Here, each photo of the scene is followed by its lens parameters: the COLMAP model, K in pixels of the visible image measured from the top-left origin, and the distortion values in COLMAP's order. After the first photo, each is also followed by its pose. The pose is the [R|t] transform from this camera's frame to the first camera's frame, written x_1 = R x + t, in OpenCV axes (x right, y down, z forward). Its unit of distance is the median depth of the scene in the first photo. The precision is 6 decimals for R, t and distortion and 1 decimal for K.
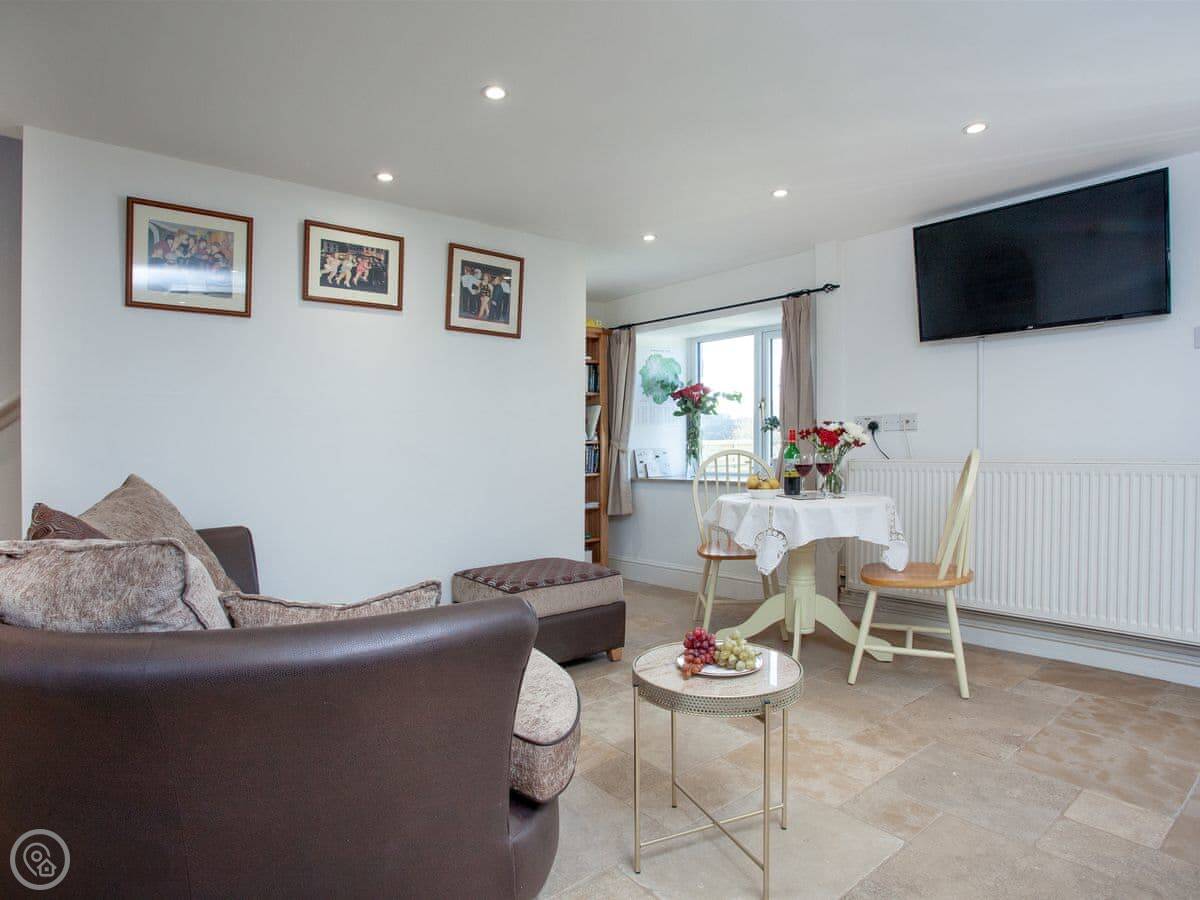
lens RADIAL K [[742.7, 0, 558.7], [0, 742.7, 474.6], [0, 0, 1]] dist [-0.005898, 0.000425]
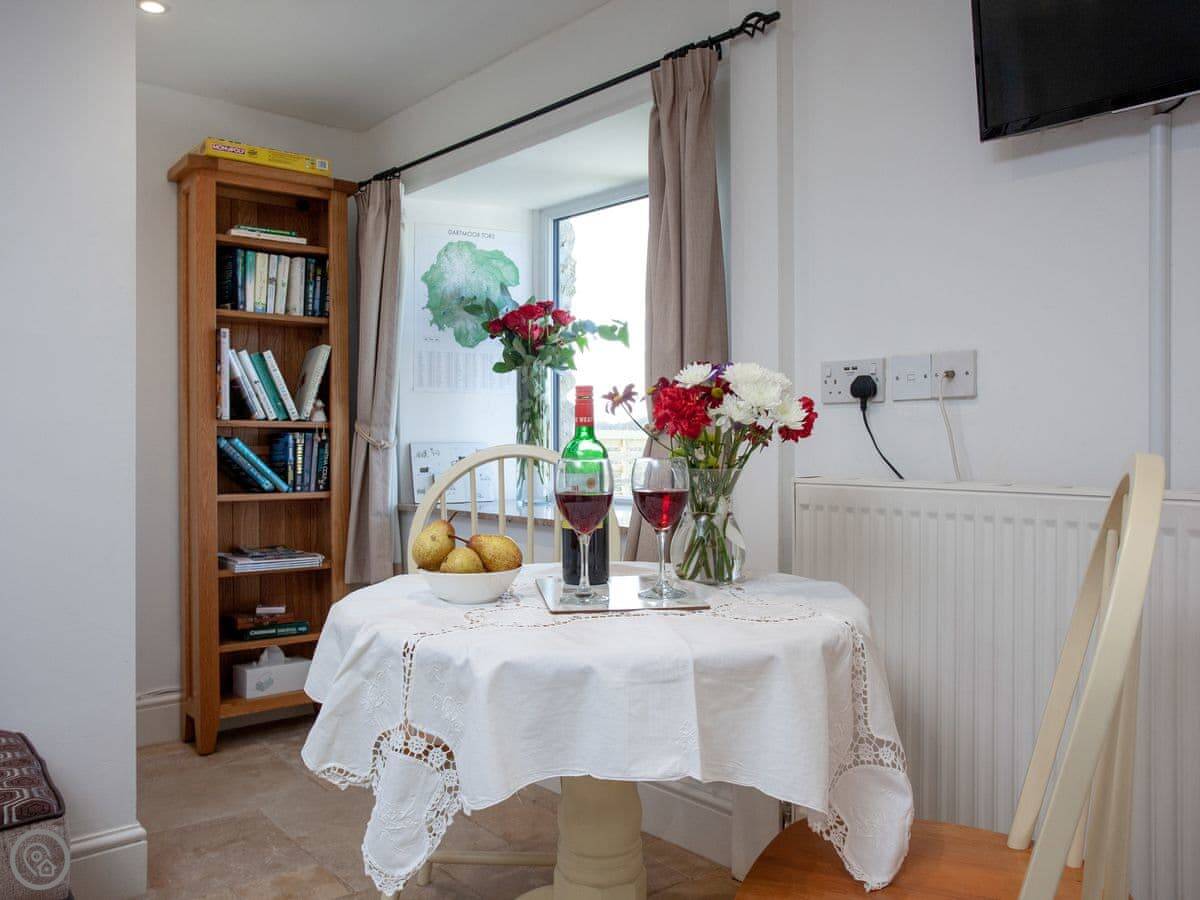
lens RADIAL K [[965.0, 0, 600.9], [0, 965.0, 439.2], [0, 0, 1]] dist [-0.008072, 0.005682]
pose [[0.999775, 0.020958, 0.003273, 0.224766], [-0.020801, 0.998891, -0.042236, -0.013063], [-0.004154, 0.042158, 0.999102, 0.403031]]
